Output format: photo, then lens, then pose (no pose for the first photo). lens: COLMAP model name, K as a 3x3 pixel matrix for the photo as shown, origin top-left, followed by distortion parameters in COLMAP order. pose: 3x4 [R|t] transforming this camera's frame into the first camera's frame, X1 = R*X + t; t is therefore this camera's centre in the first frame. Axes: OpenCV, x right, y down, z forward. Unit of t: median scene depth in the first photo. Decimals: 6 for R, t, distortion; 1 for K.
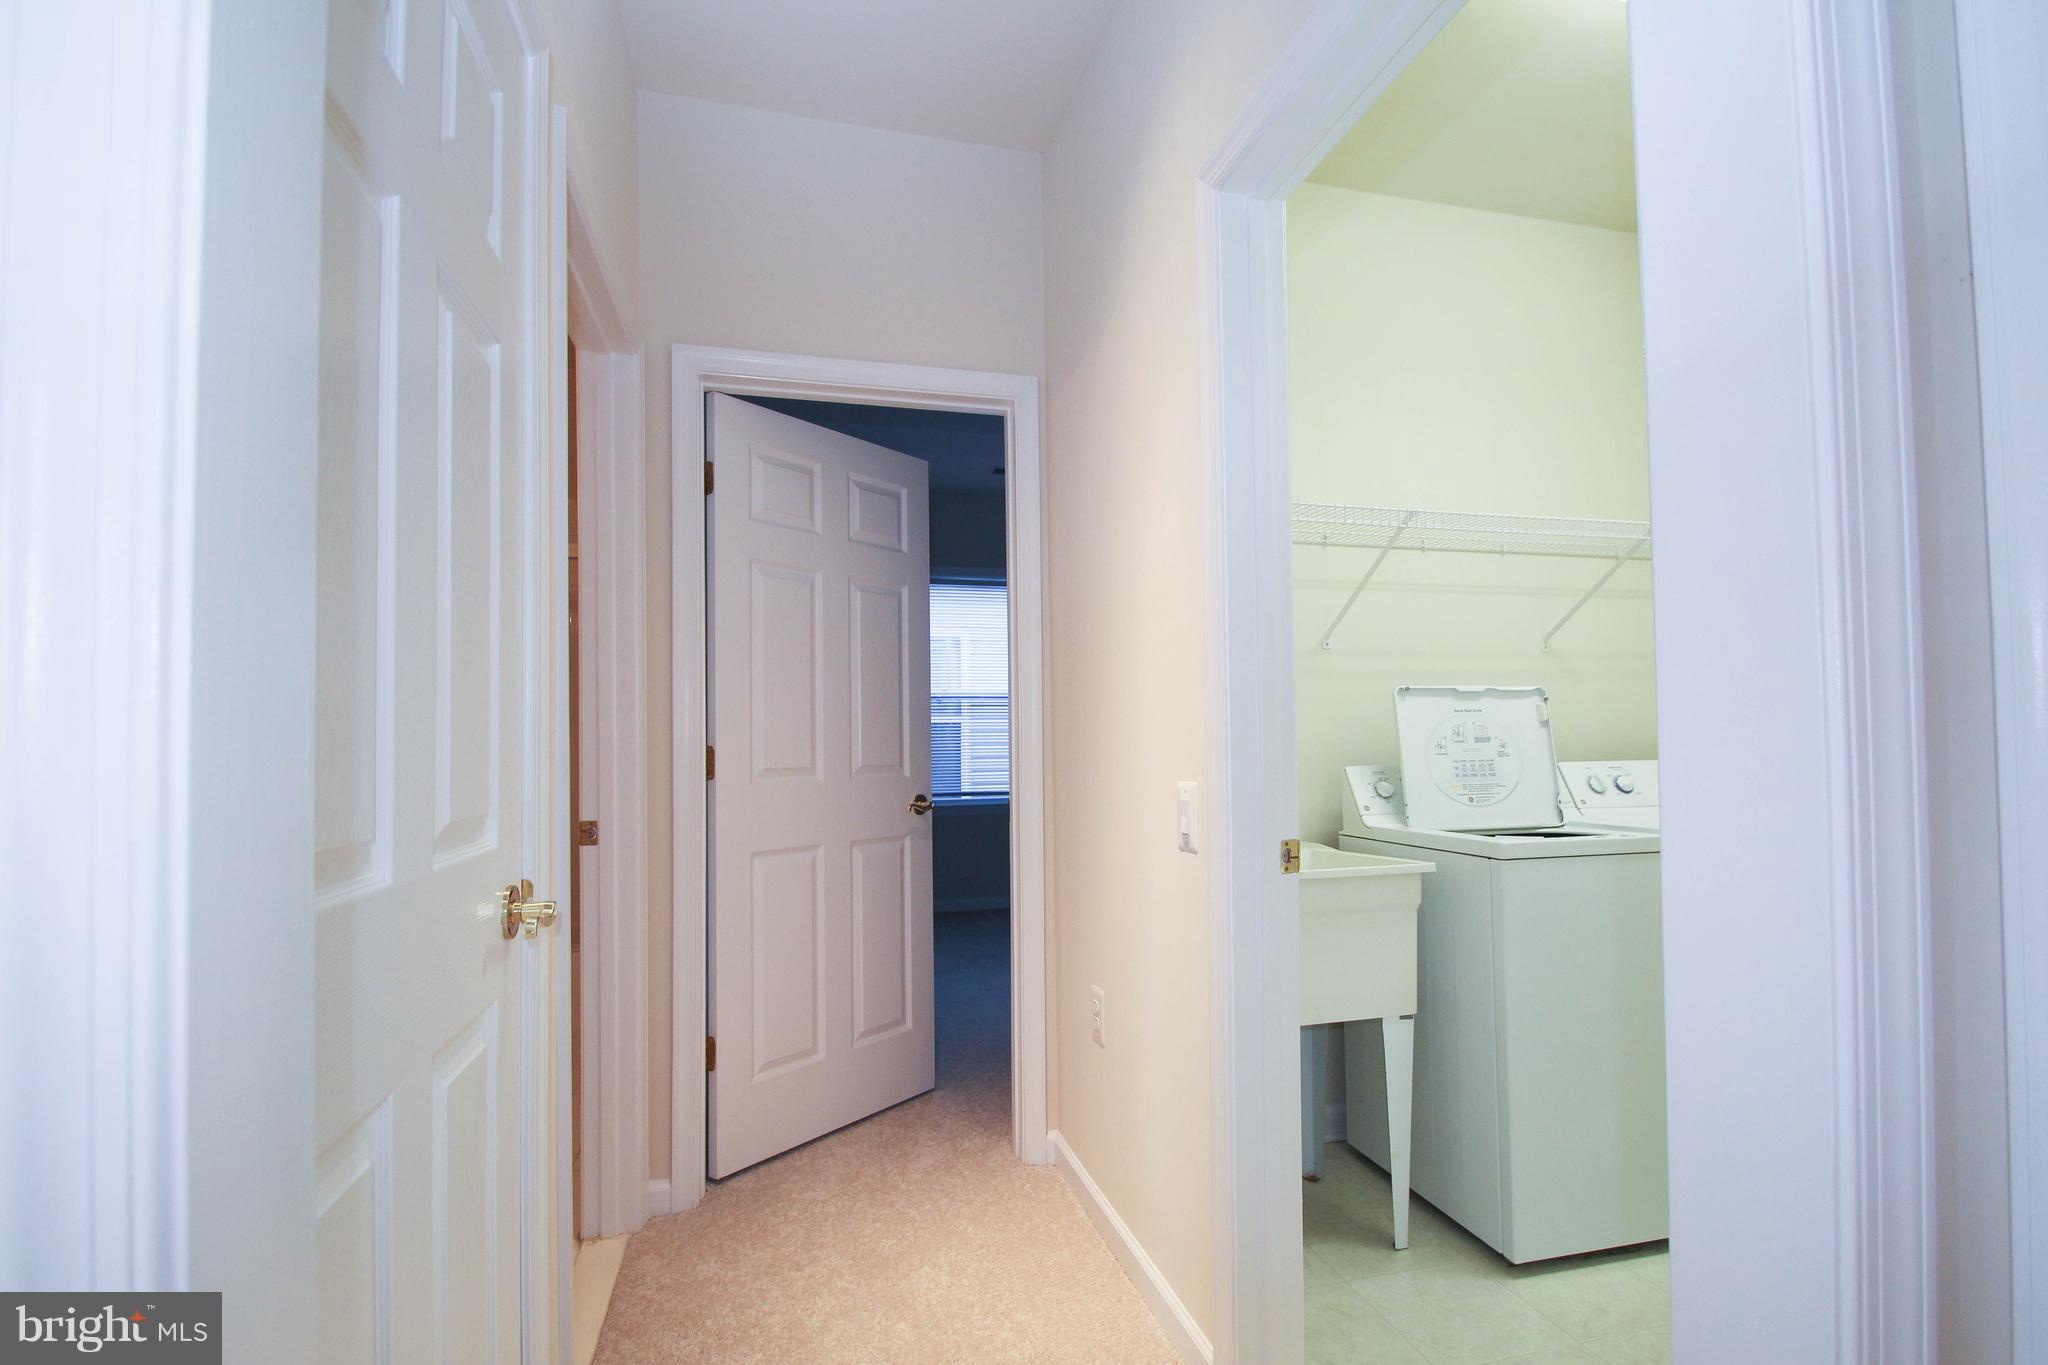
lens RADIAL K [[974.8, 0, 1037.4], [0, 974.8, 715.7], [0, 0, 1]] dist [0.011956, 0.000064]
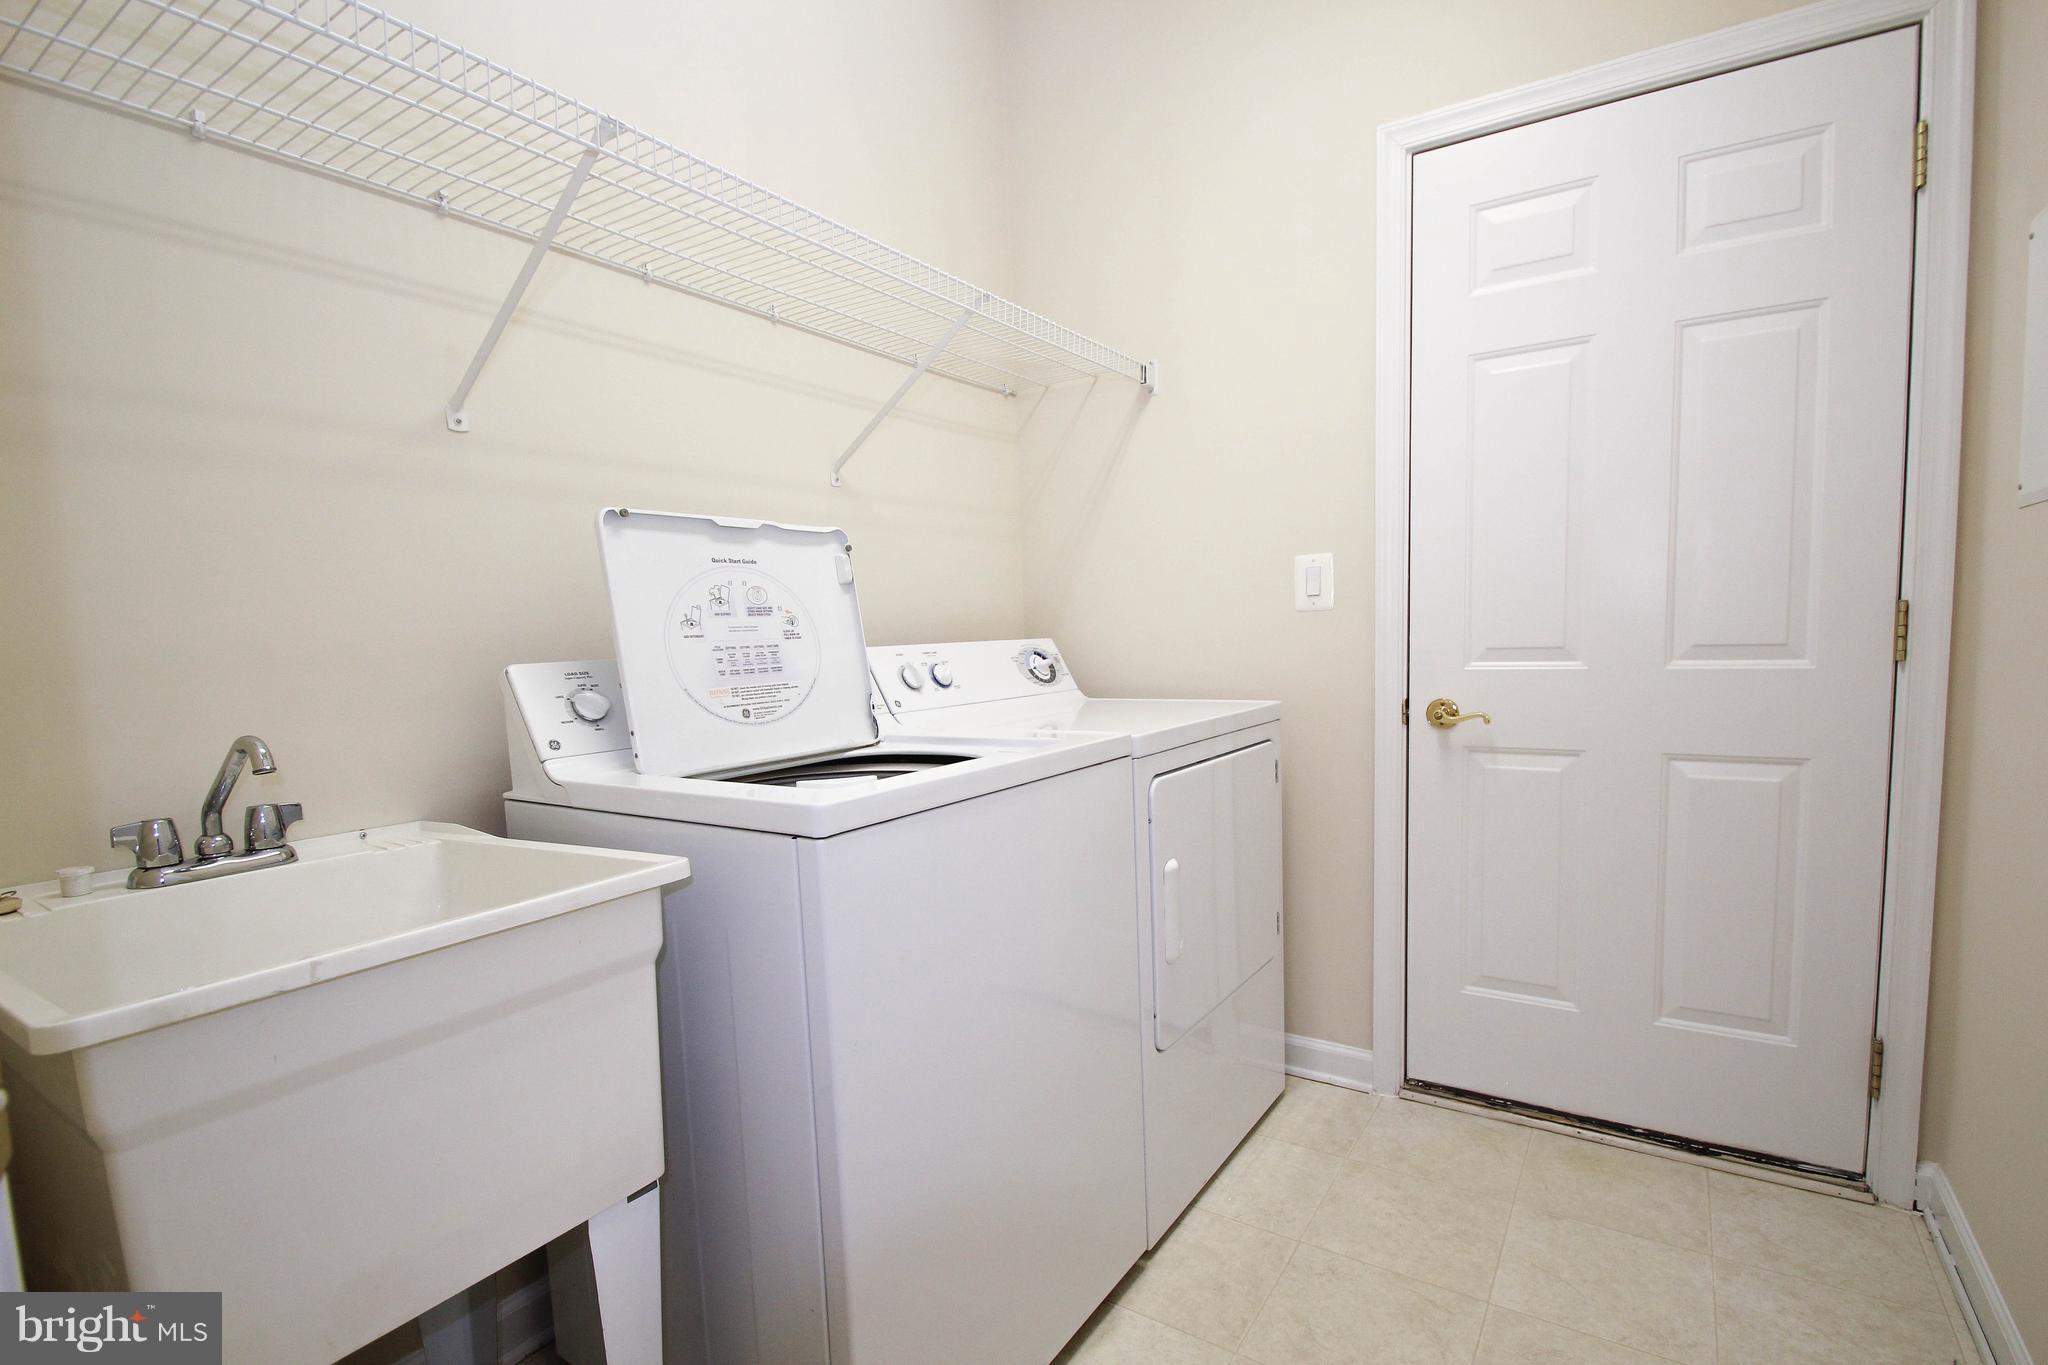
lens RADIAL K [[974.8, 0, 1037.4], [0, 974.8, 715.7], [0, 0, 1]] dist [0.011956, 0.000064]
pose [[0.744352, -0.072591, 0.663831, 0.183587], [0.007243, 0.994893, 0.100673, 0.029378], [-0.667748, -0.070128, 0.741076, 0.445170]]
